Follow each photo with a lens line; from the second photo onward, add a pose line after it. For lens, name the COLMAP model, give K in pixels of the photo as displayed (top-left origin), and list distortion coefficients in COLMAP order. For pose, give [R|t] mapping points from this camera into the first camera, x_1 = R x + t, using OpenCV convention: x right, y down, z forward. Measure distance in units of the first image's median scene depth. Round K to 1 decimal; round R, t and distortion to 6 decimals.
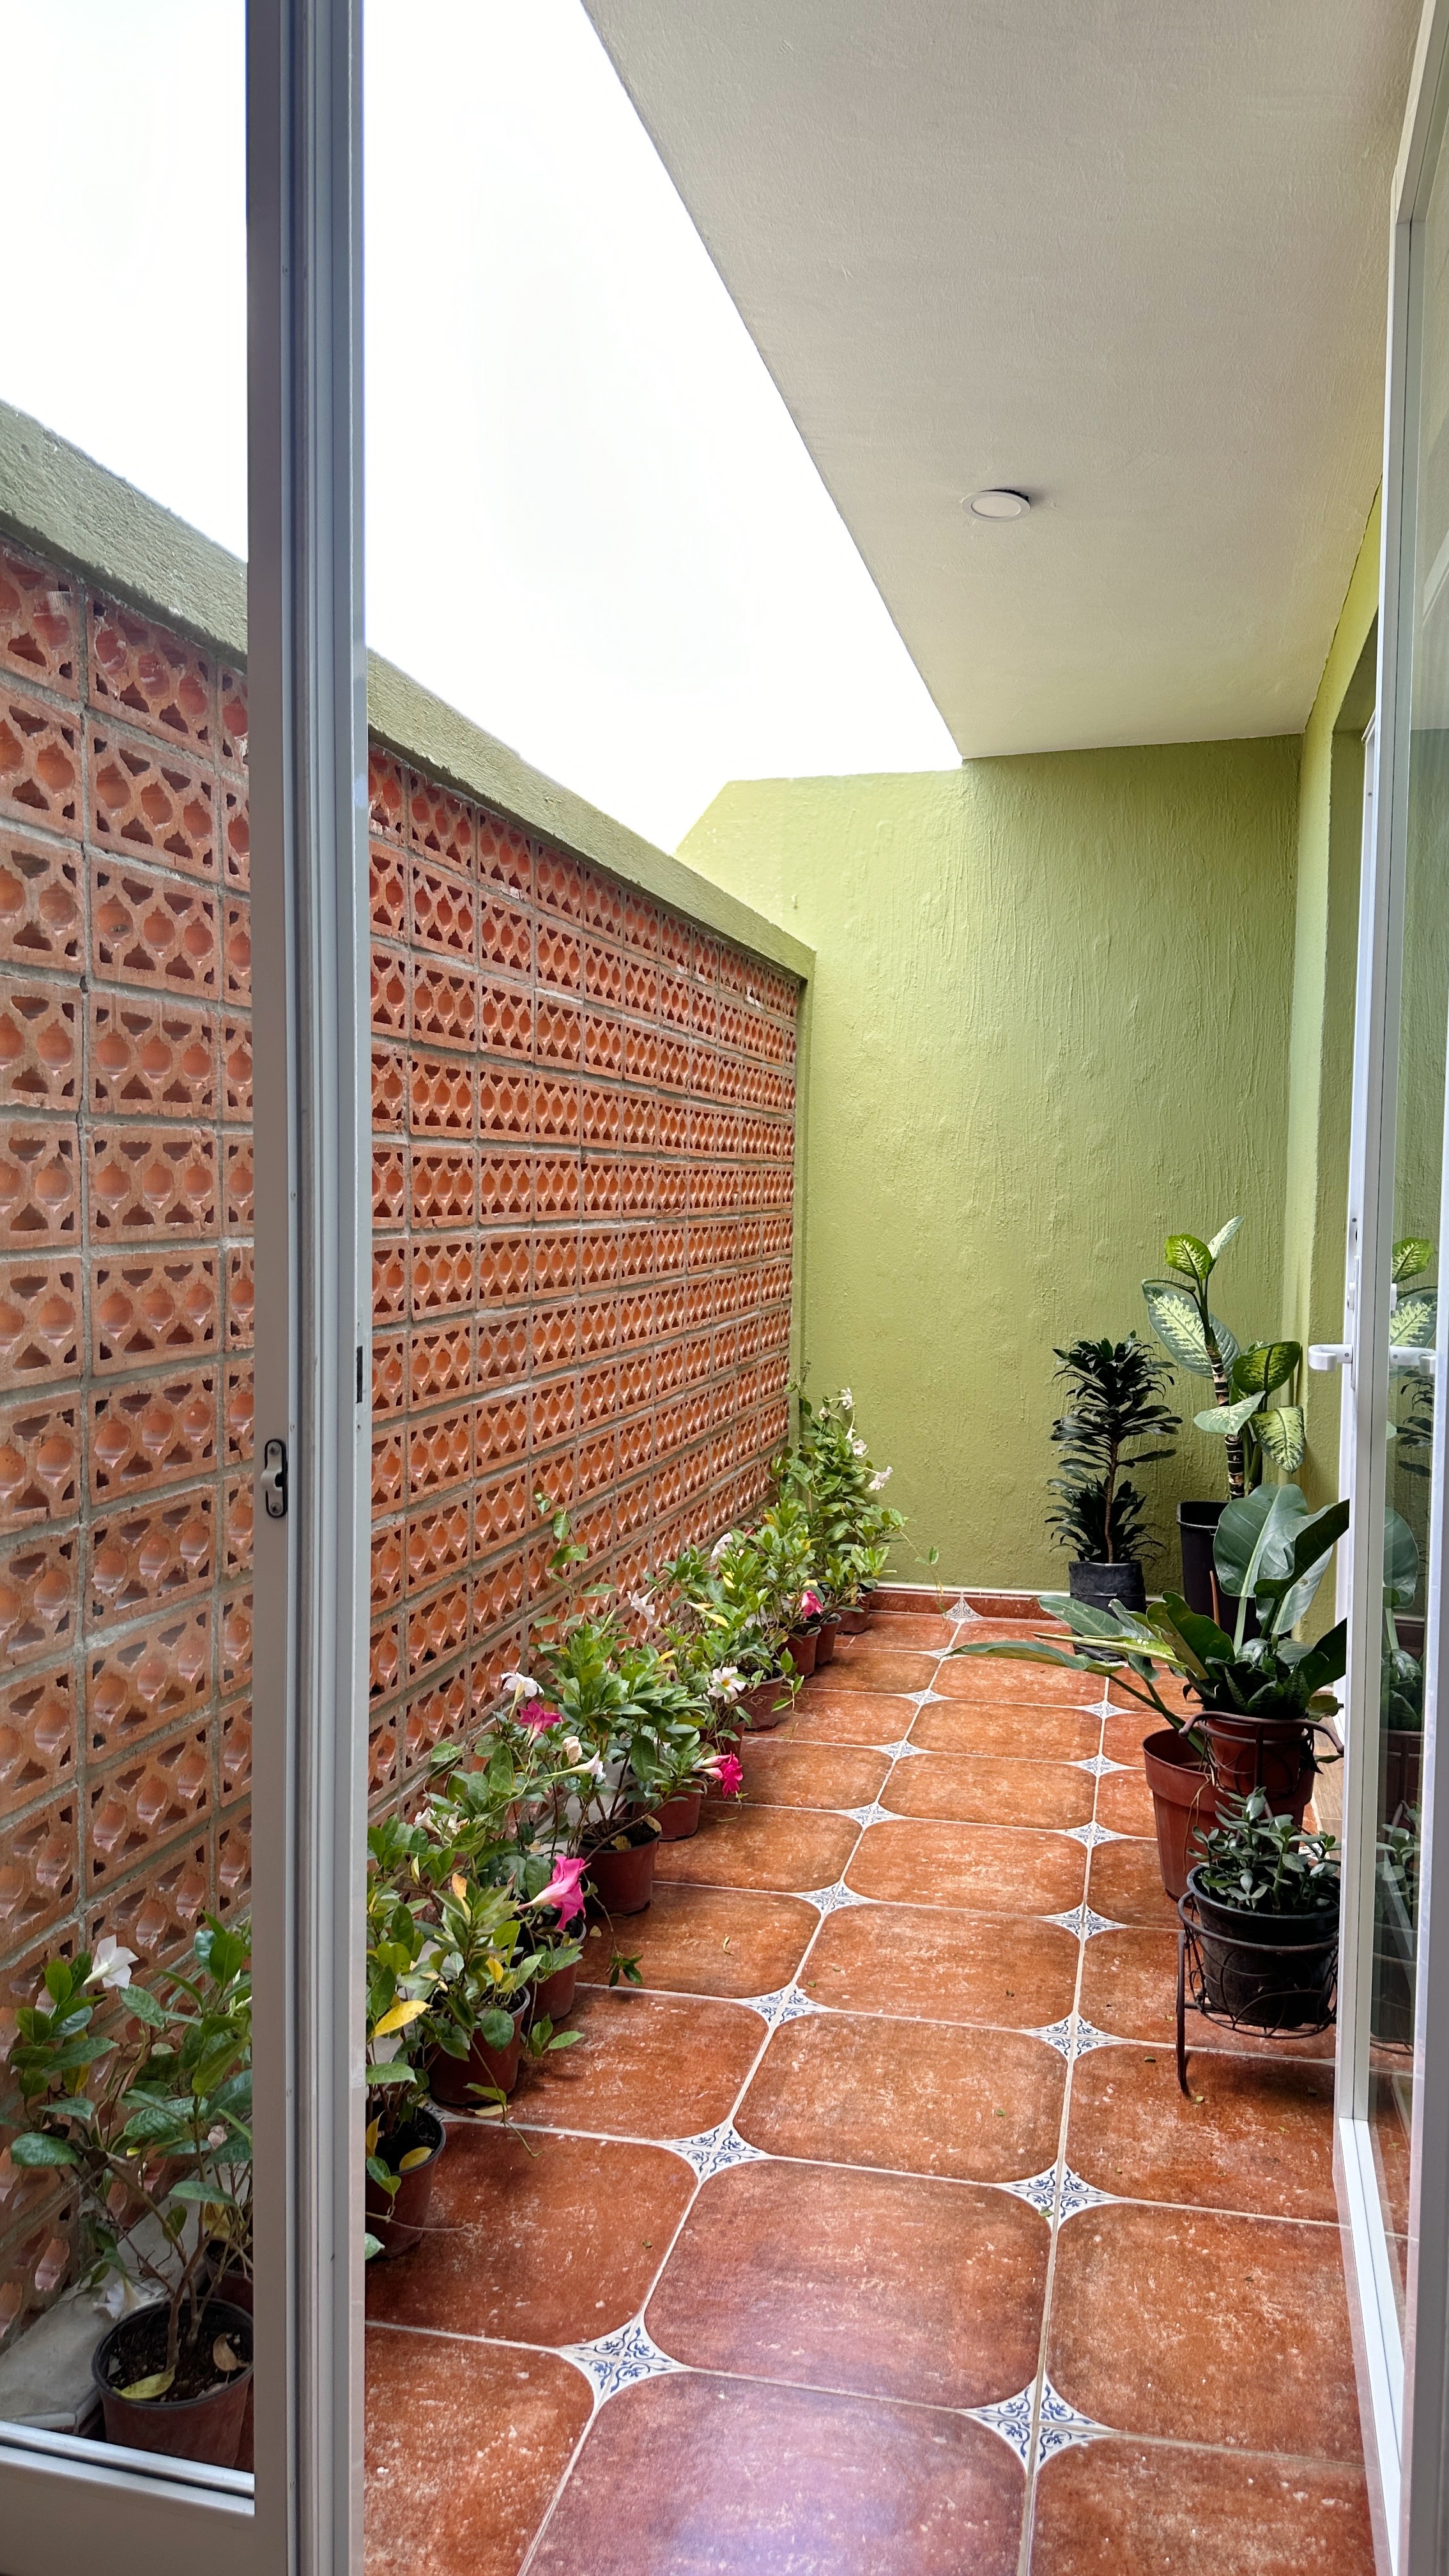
lens RADIAL K [[1815.2, 0, 718.6], [0, 1815.2, 1296.7], [0, 0, 1]] dist [0.078397, -0.091245]
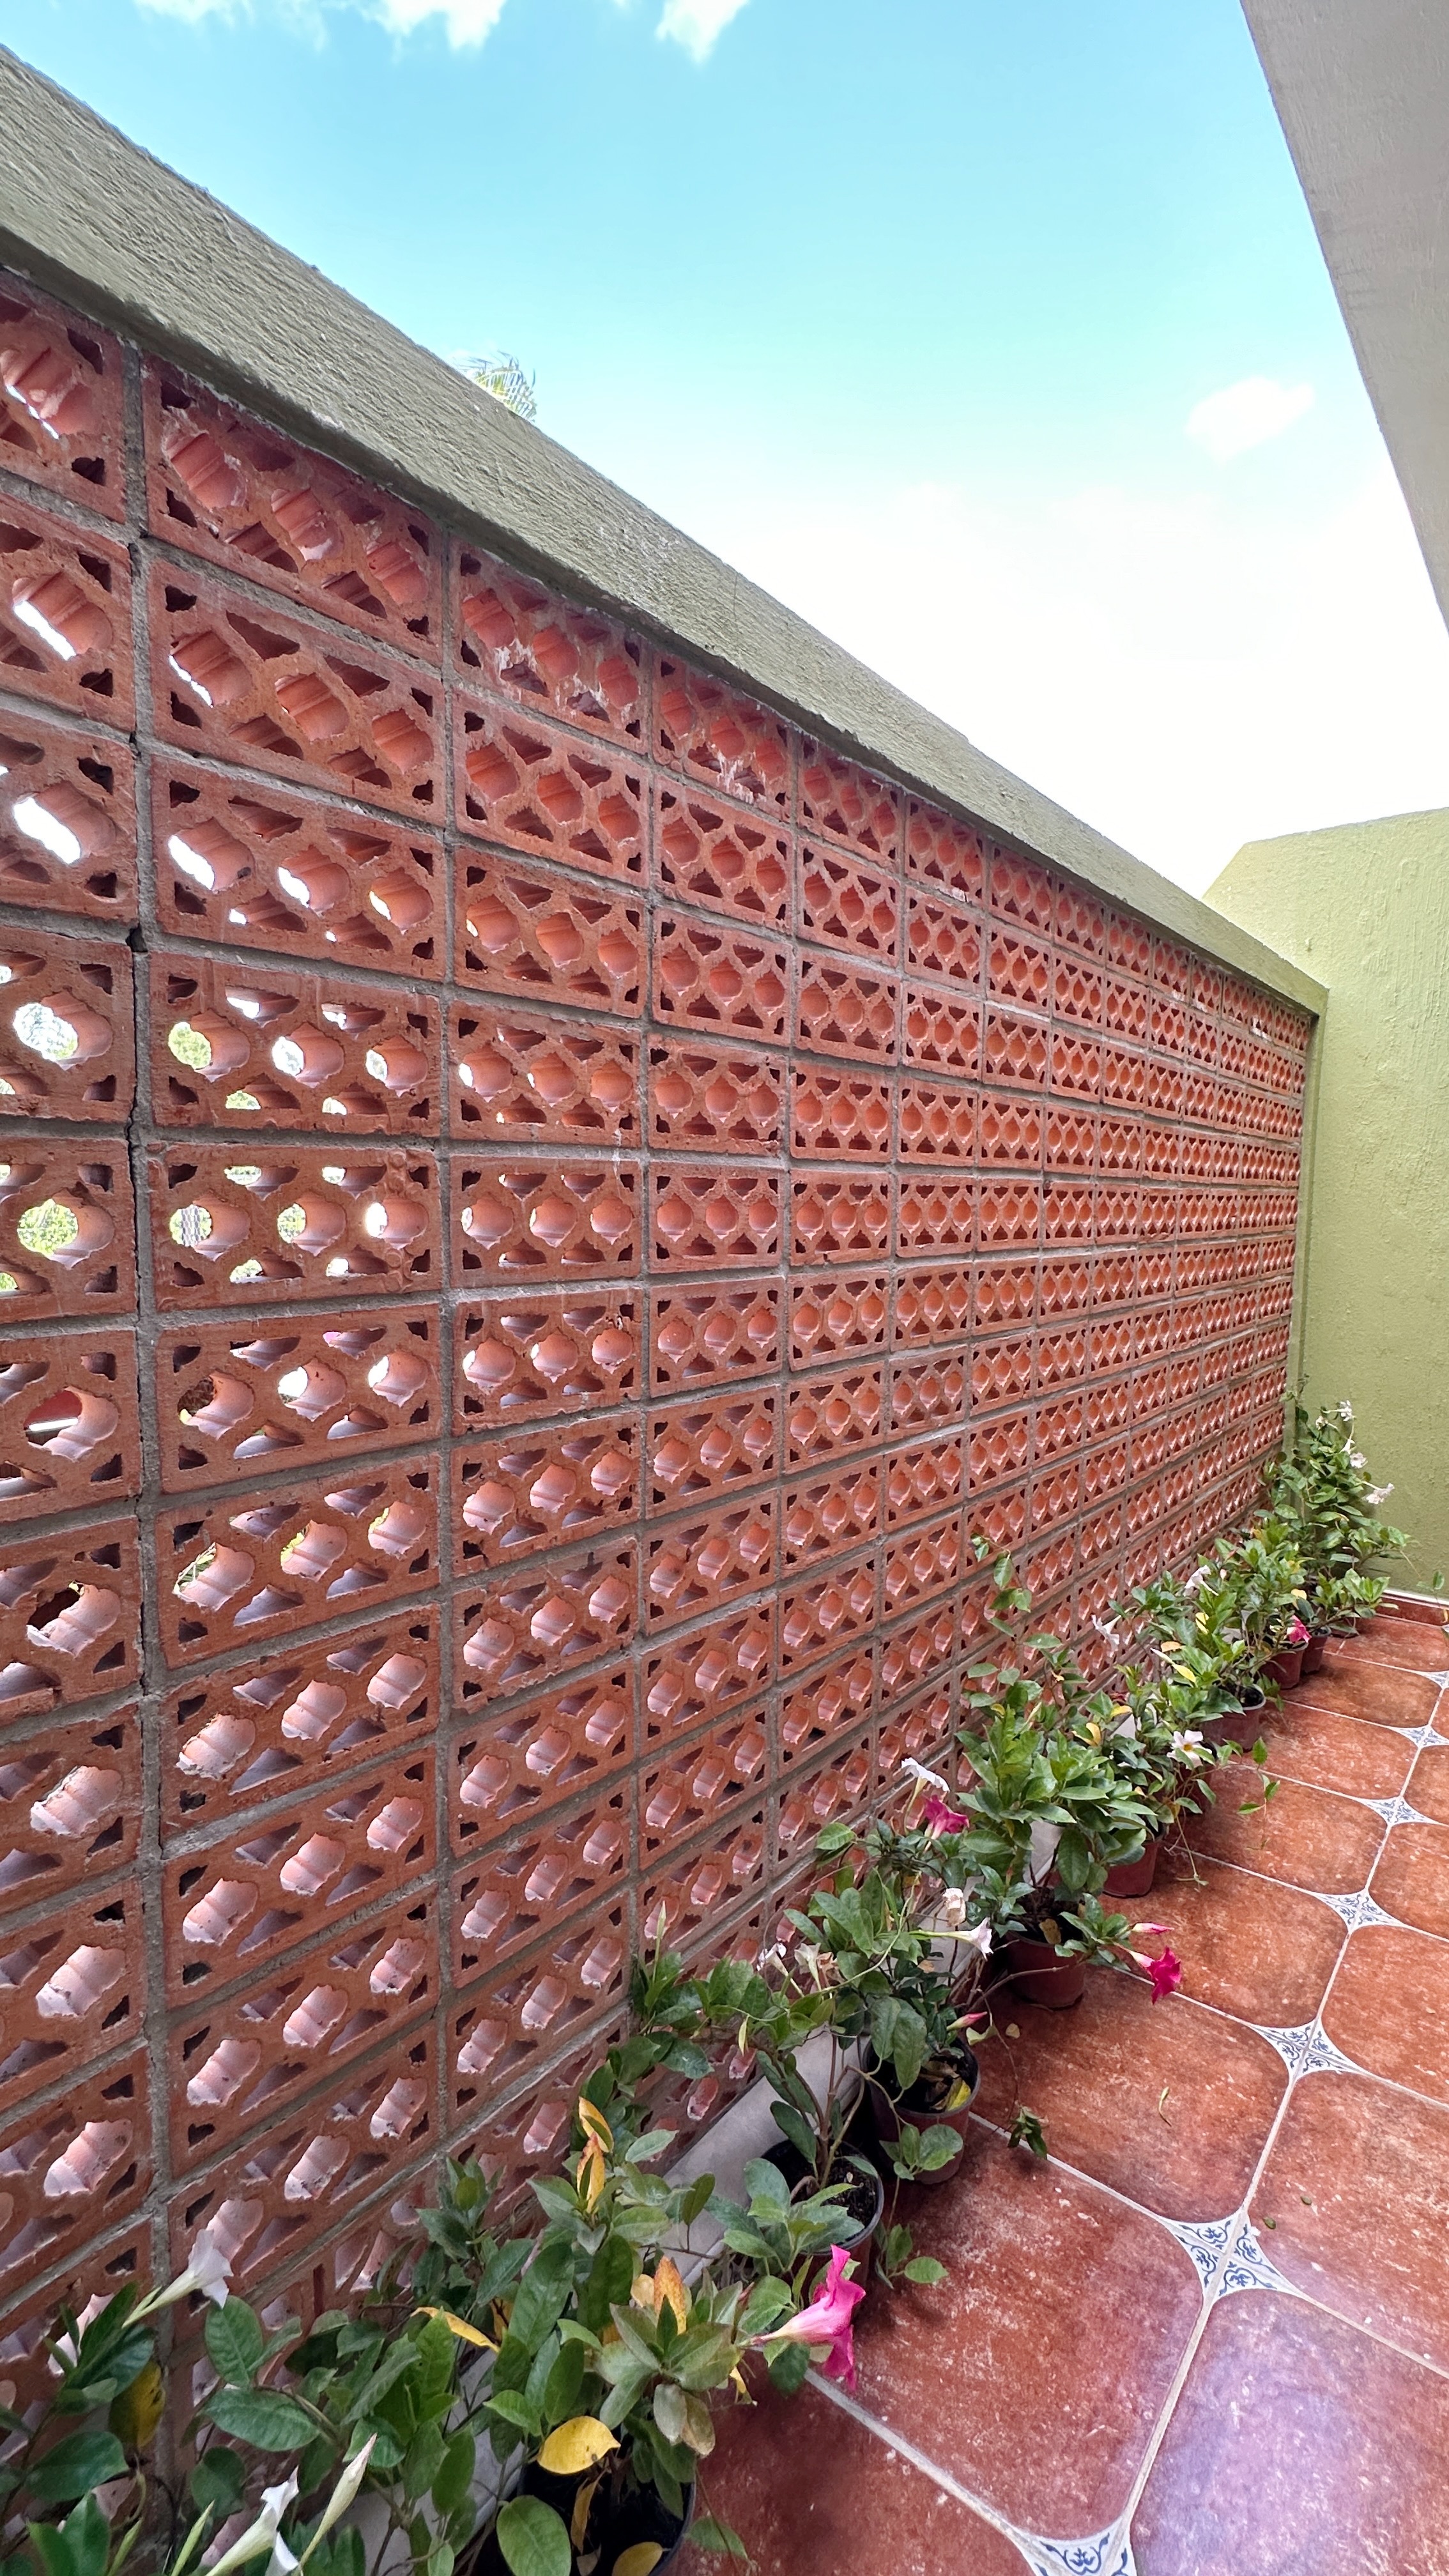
lens RADIAL K [[1128.5, 0, 727.8], [0, 1128.5, 1278.8], [0, 0, 1]] dist [-0.002312, 0.000018]
pose [[0.908292, 0.035082, -0.416863, 0.024885], [-0.031156, 0.999383, 0.016220, -0.033863], [0.417174, -0.001745, 0.908825, 0.429039]]
